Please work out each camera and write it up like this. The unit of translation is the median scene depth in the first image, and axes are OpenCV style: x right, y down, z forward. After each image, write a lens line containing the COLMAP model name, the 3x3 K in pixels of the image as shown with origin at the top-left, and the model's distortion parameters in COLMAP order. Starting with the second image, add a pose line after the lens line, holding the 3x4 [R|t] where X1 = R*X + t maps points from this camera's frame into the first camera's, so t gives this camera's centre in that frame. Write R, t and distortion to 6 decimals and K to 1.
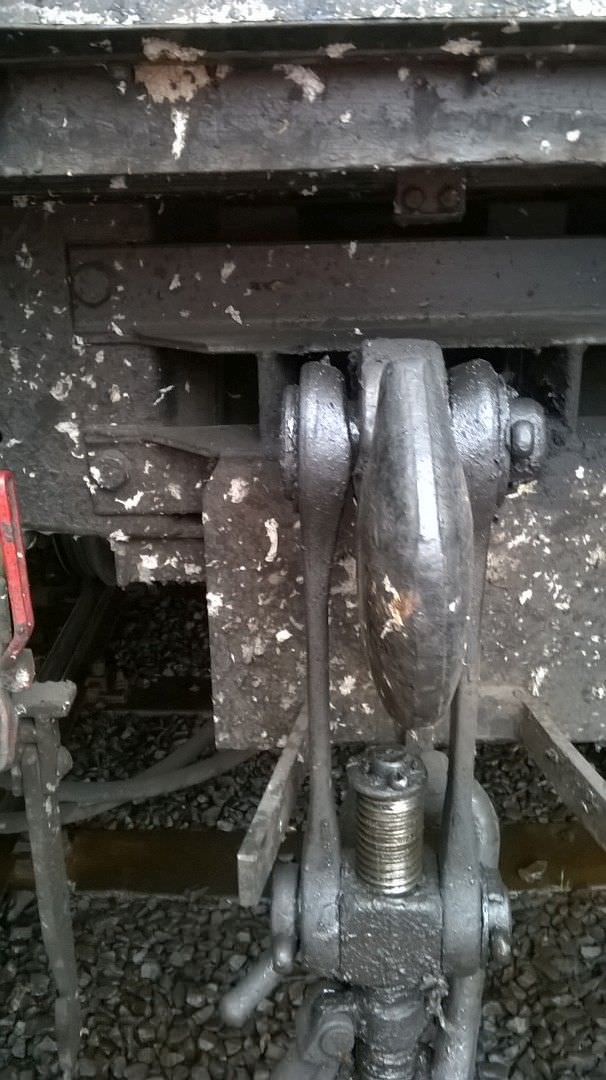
lens RADIAL K [[888.9, 0, 303.0], [0, 888.9, 540.0], [0, 0, 1]] dist [0.072244, -0.156412]
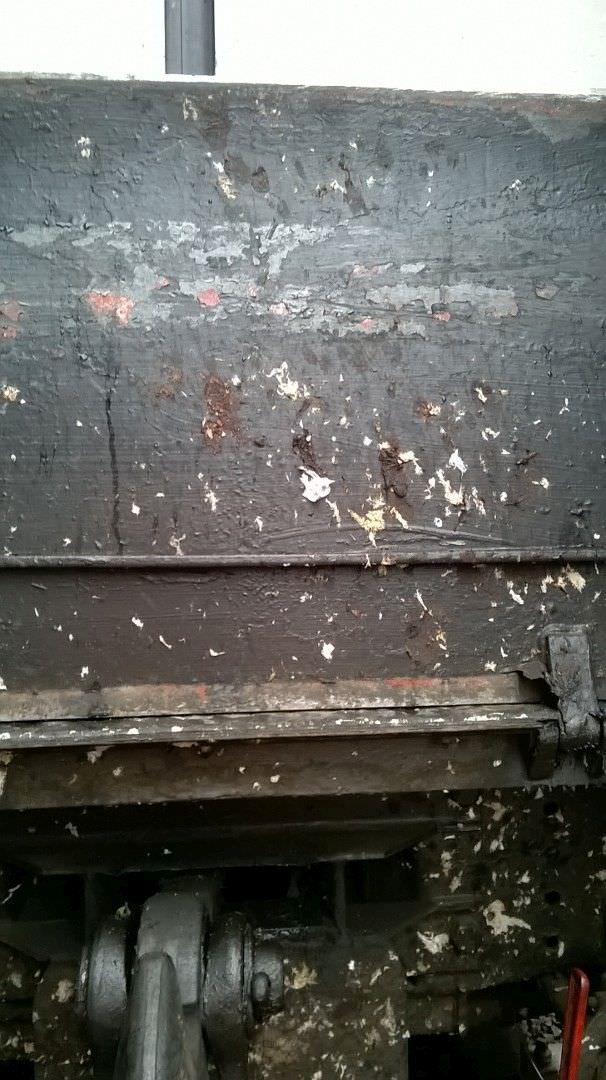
lens RADIAL K [[890.4, 0, 303.0], [0, 890.4, 540.0], [0, 0, 1]] dist [-0.009057, -0.011057]
pose [[0.997183, -0.000775, 0.075002, 0.147129], [0.026372, 0.939723, -0.340918, -0.199022], [-0.070217, 0.341935, 0.937097, -0.307226]]
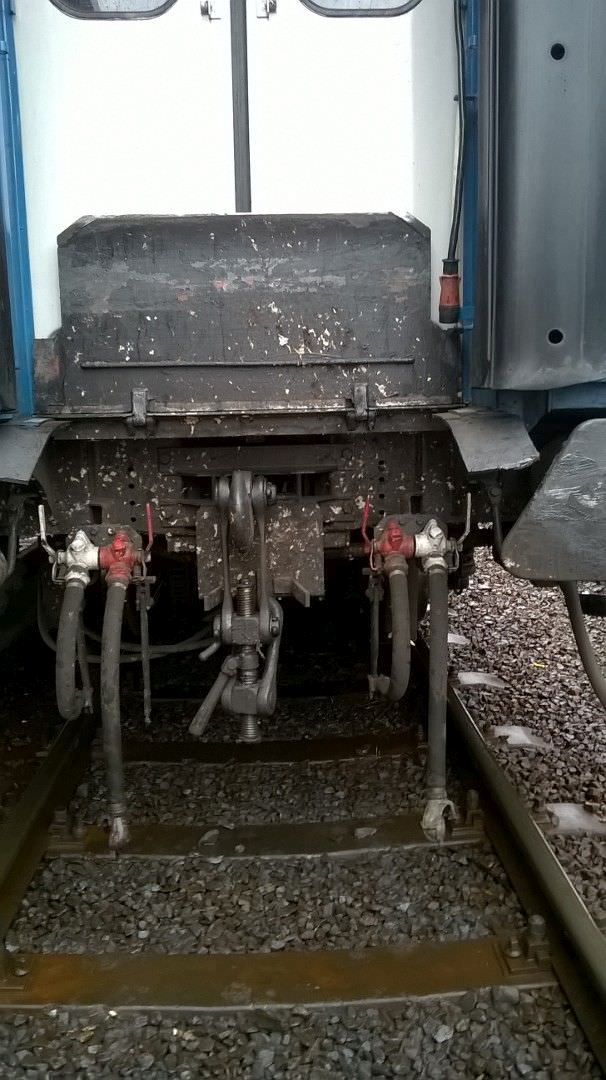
lens RADIAL K [[888.9, 0, 303.0], [0, 888.9, 540.0], [0, 0, 1]] dist [0.072244, -0.156412]
pose [[0.999838, -0.008825, 0.015692, 0.240784], [0.011470, 0.984075, -0.177384, 0.632663], [-0.013877, 0.177535, 0.984017, -2.308866]]
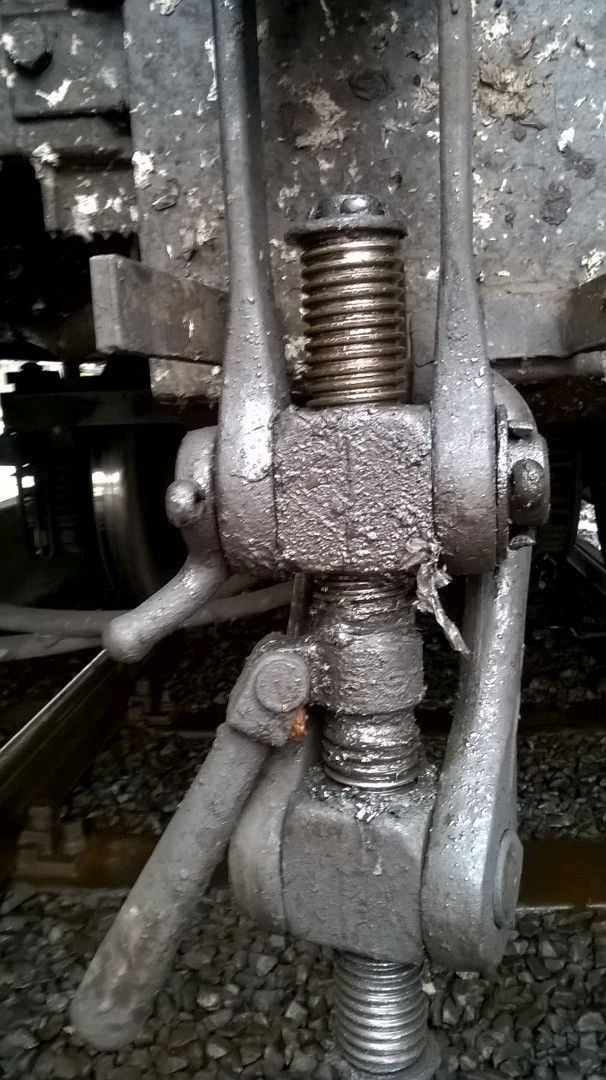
lens RADIAL K [[888.9, 0, 303.0], [0, 888.9, 540.0], [0, 0, 1]] dist [0.072244, -0.156412]
pose [[0.994271, -0.014954, -0.105840, 0.110327], [-0.003656, 0.984830, -0.173481, 0.511117], [0.106829, 0.172874, 0.979133, 0.327098]]
